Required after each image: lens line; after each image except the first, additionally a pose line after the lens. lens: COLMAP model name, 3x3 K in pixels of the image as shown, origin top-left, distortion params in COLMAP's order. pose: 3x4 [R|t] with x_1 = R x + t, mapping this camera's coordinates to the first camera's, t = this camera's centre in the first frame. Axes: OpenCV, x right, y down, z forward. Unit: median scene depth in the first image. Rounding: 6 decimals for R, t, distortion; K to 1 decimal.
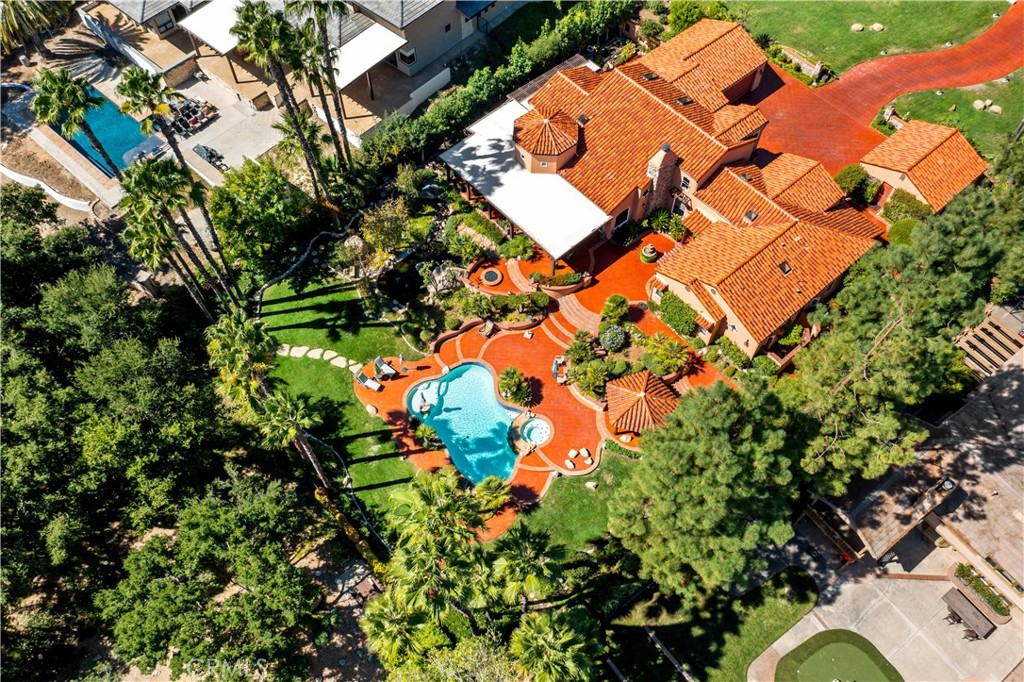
lens RADIAL K [[812.4, 0, 512.0], [0, 812.4, 341.0], [0, 0, 1]] dist [-0.007612, -0.009051]
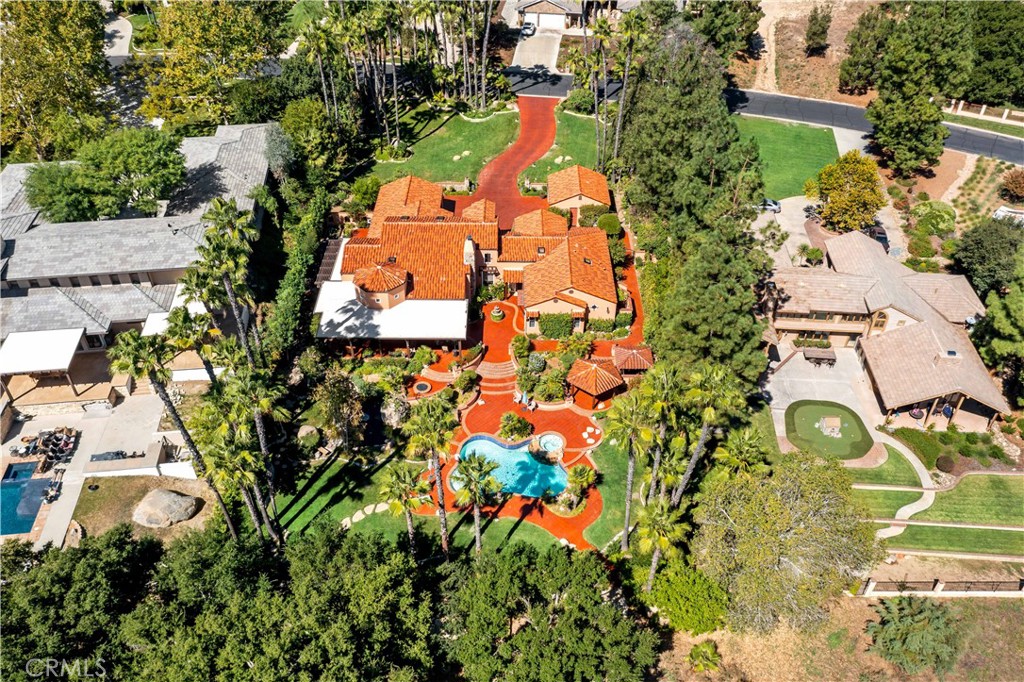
lens RADIAL K [[812.4, 0, 512.0], [0, 812.4, 341.0], [0, 0, 1]] dist [-0.007612, -0.009051]
pose [[0.657852, -0.466742, 0.591086, -0.620774], [0.632551, 0.768389, -0.097254, 0.069174], [-0.408792, 0.437871, 0.800724, -0.038996]]
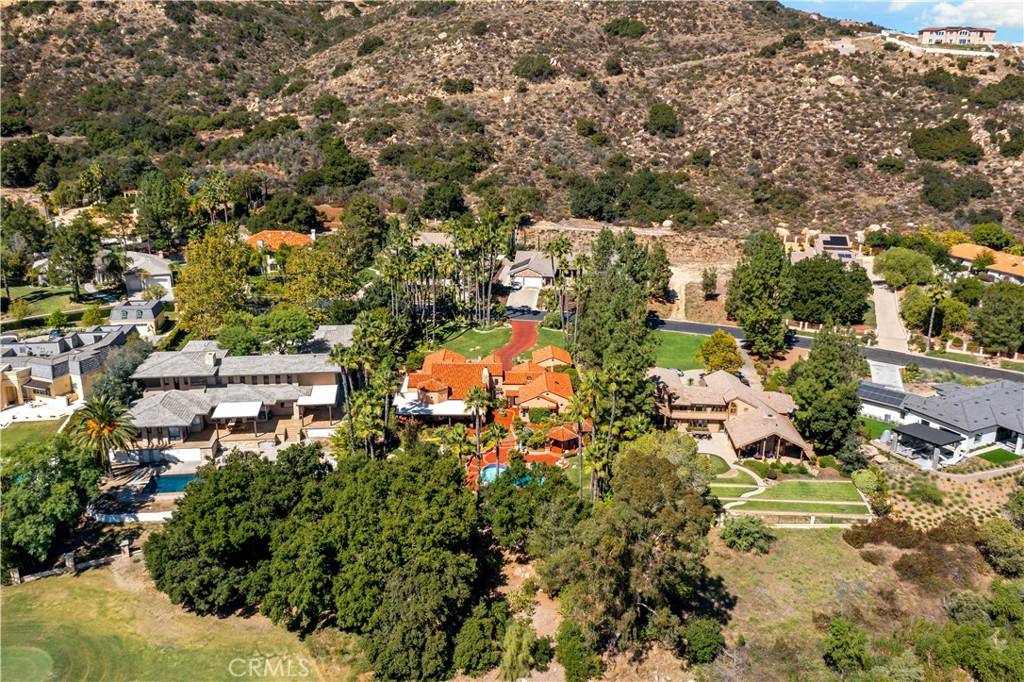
lens RADIAL K [[812.4, 0, 512.0], [0, 812.4, 341.0], [0, 0, 1]] dist [-0.007612, -0.009051]
pose [[0.642848, -0.209750, 0.736717, -1.357889], [0.640012, 0.675521, -0.366138, 0.564641], [-0.420870, 0.706878, 0.568499, -0.352069]]
